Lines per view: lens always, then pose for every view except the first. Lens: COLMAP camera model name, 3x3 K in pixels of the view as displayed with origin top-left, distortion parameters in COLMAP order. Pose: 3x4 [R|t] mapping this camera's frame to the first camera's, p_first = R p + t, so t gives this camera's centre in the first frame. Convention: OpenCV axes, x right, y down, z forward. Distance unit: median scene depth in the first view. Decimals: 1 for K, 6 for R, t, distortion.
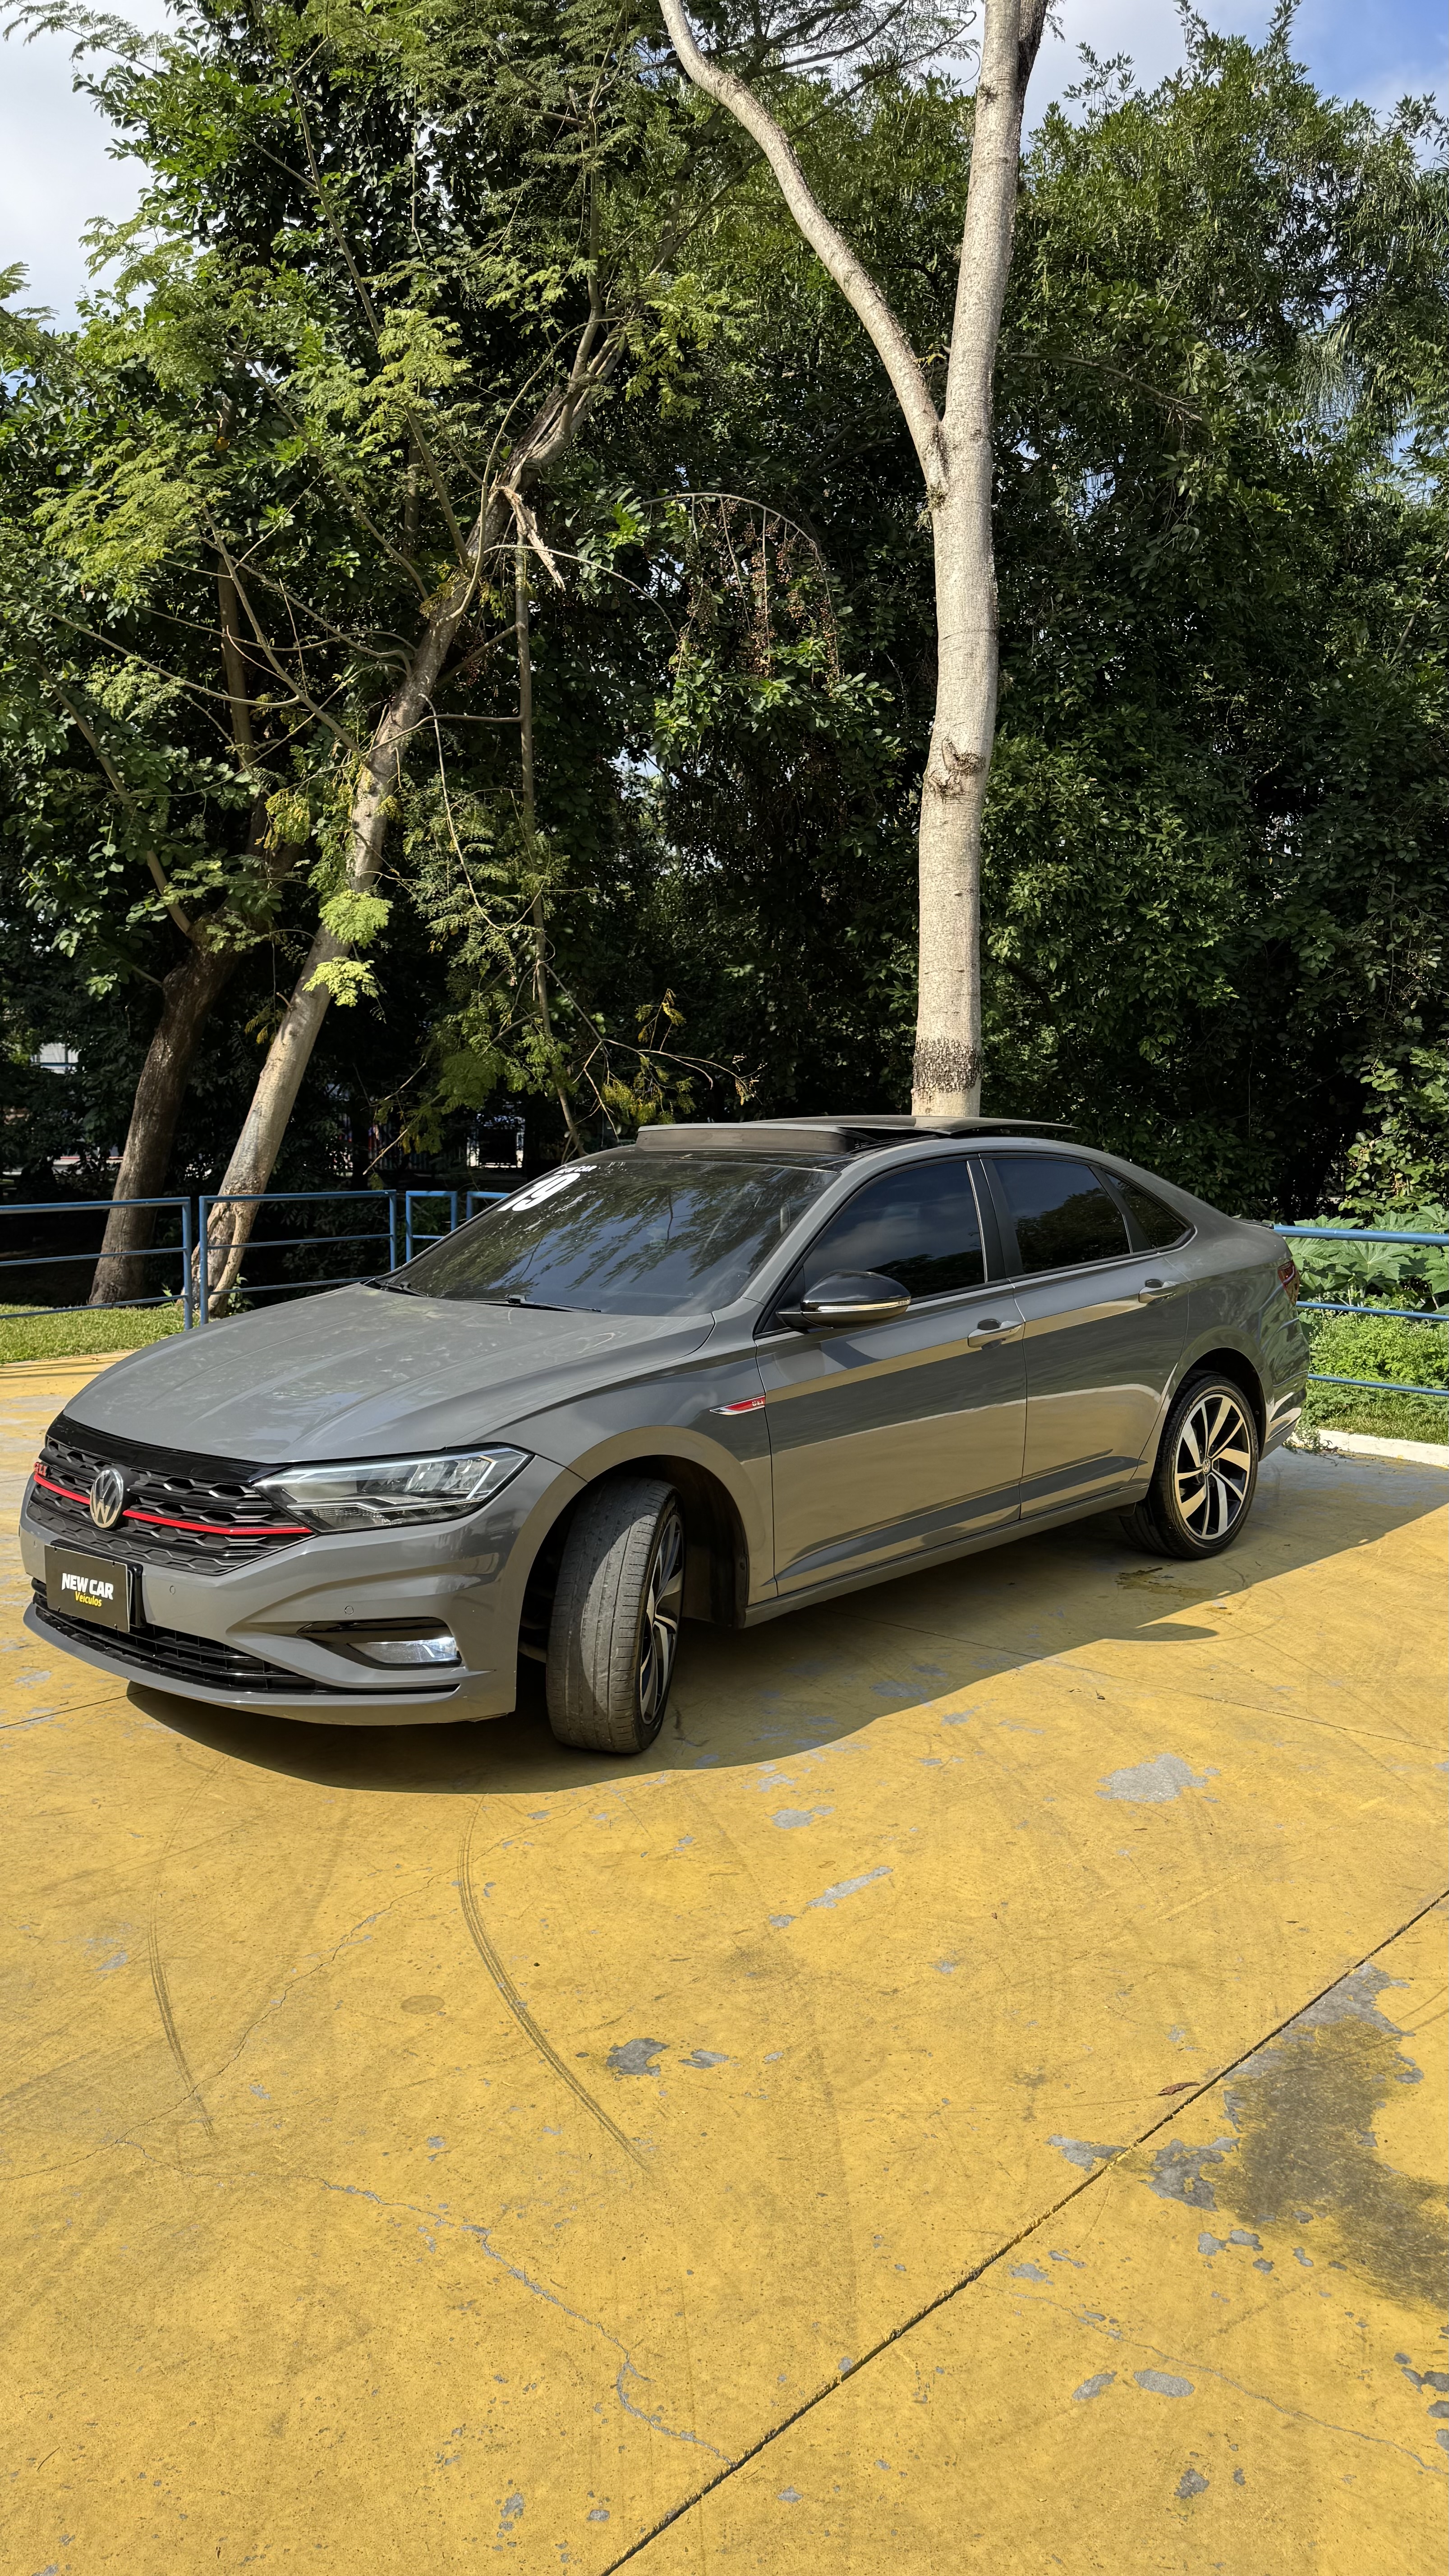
lens RADIAL K [[1795.5, 0, 643.3], [0, 1795.5, 1283.8], [0, 0, 1]] dist [0.008537, 0.000453]
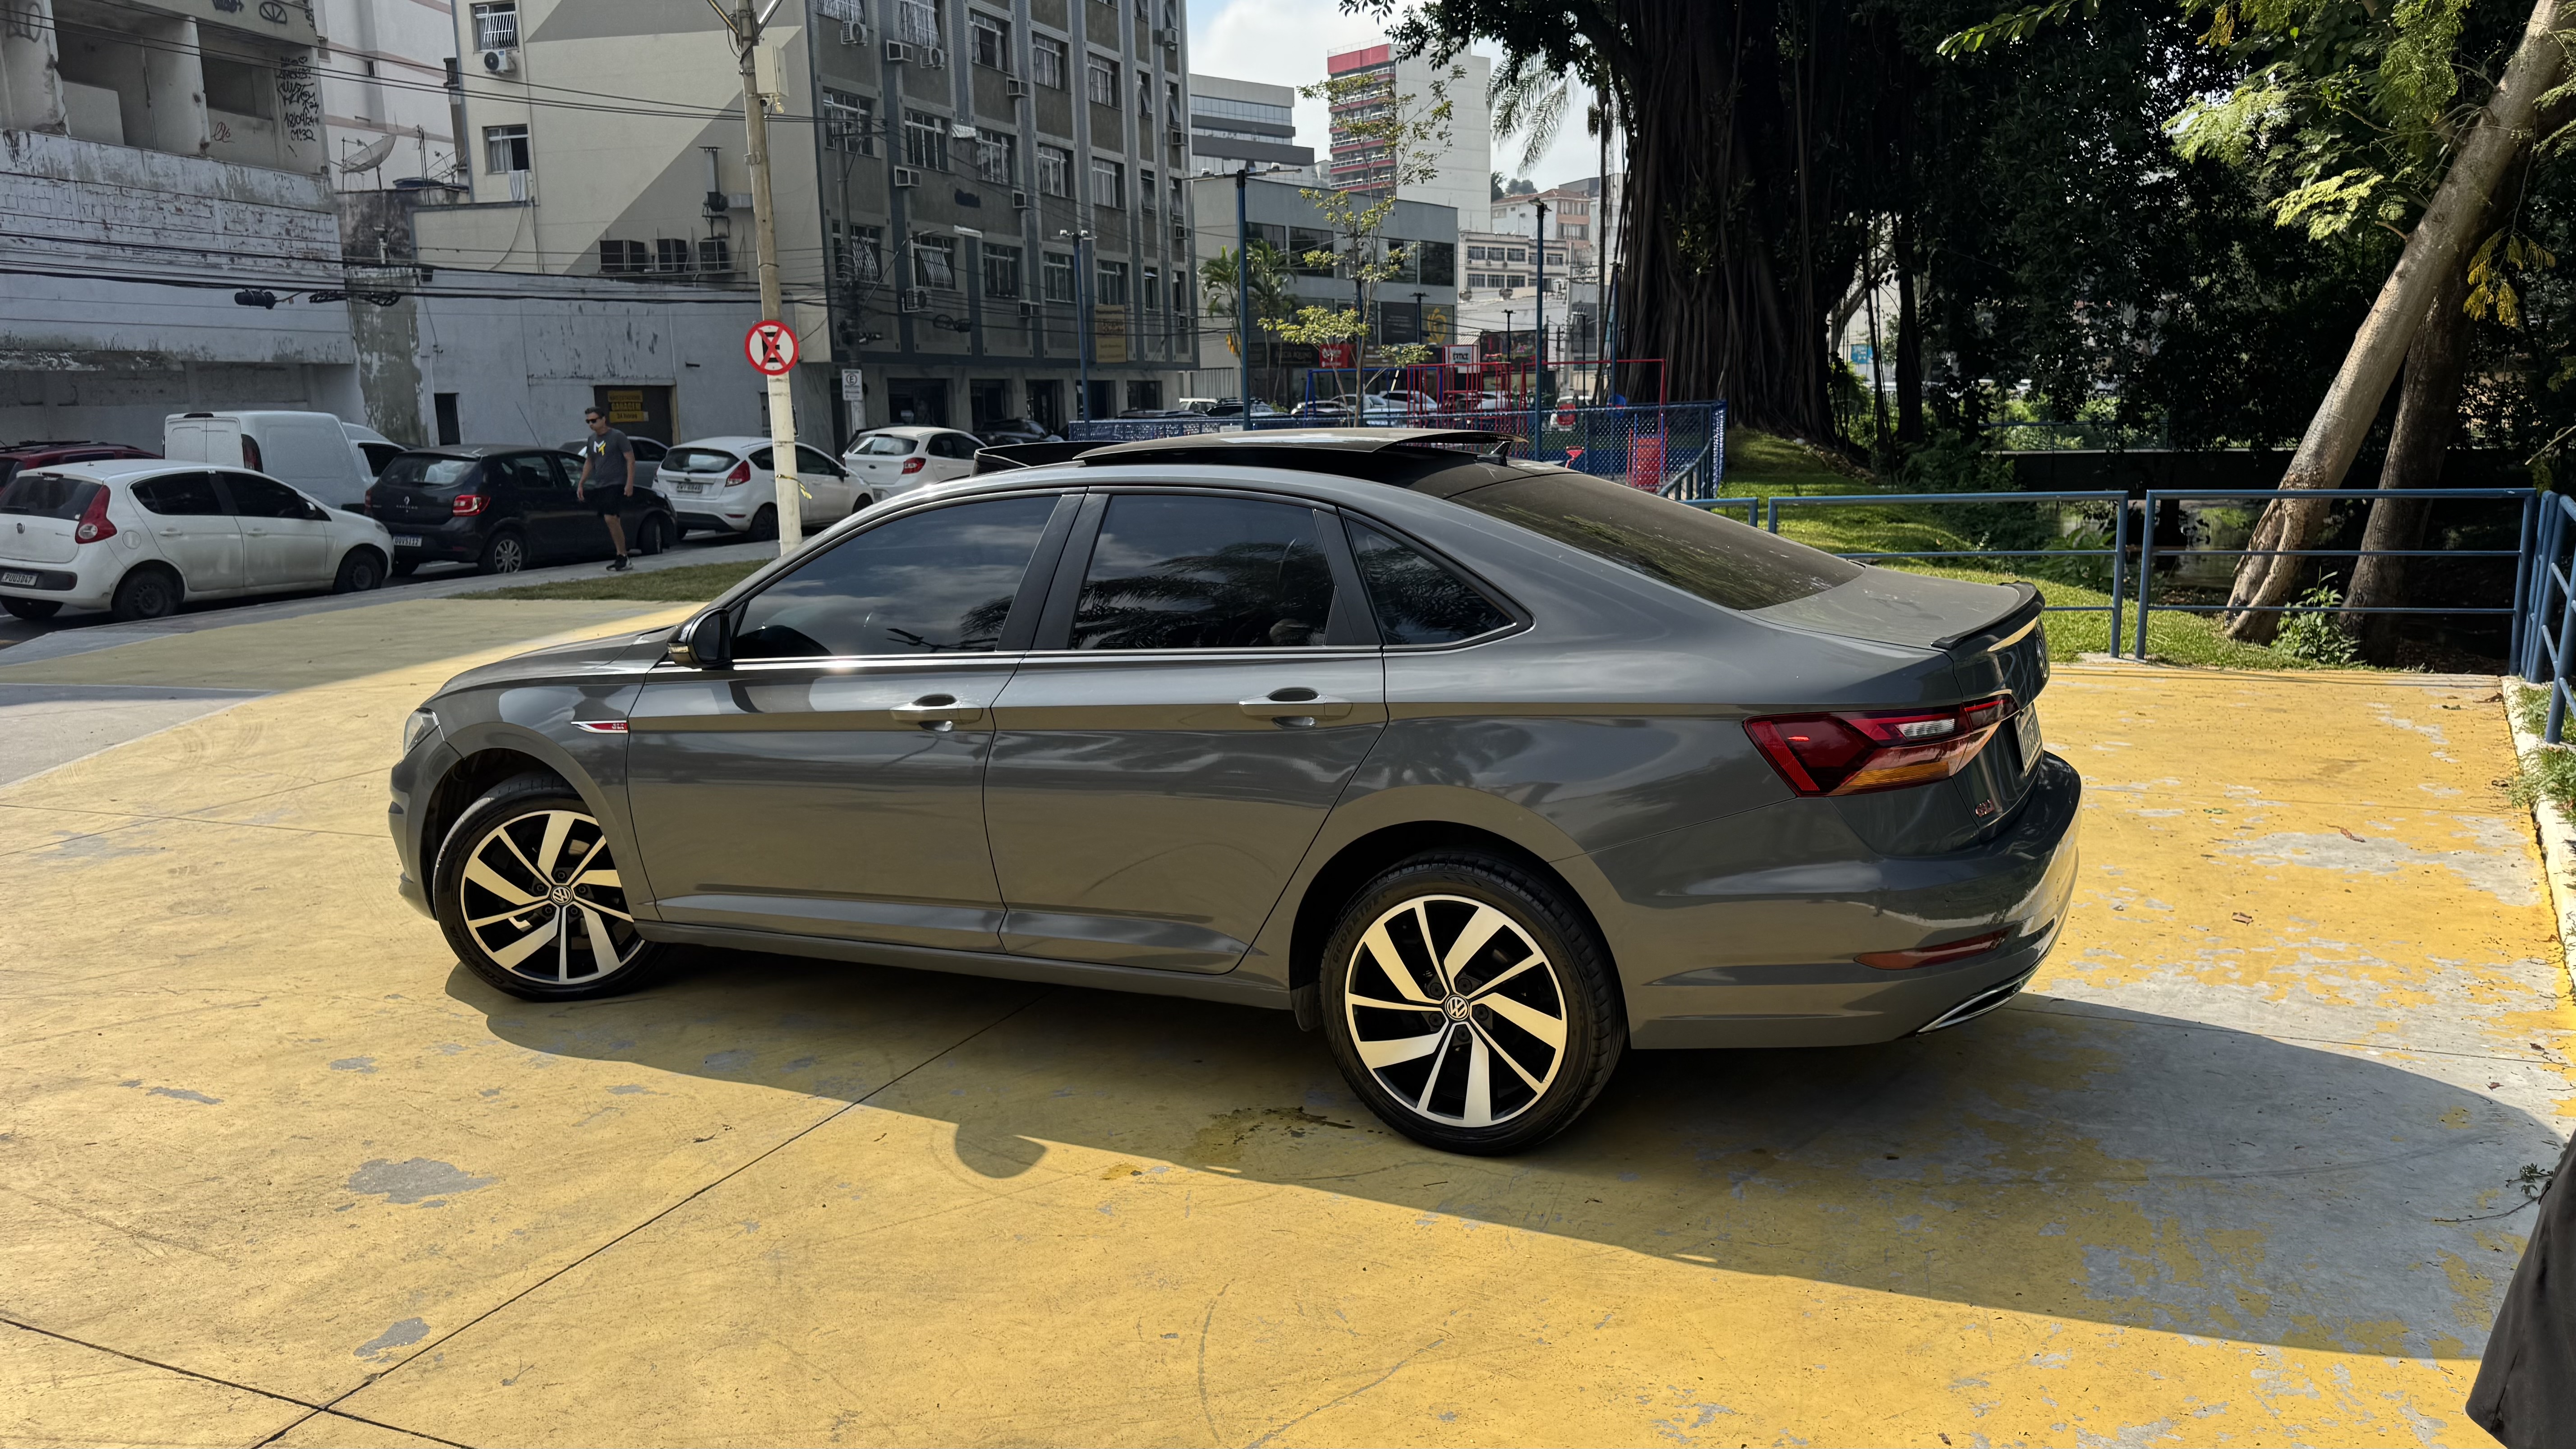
lens RADIAL K [[1762.1, 0, 1288.0], [0, 1762.1, 724.5], [0, 0, 1]] dist [0.088053, -0.191940]
pose [[0.368093, 0.162654, -0.915451, 0.345251], [-0.066922, 0.986661, 0.148398, -0.033649], [0.927378, 0.006640, 0.374068, 0.297331]]
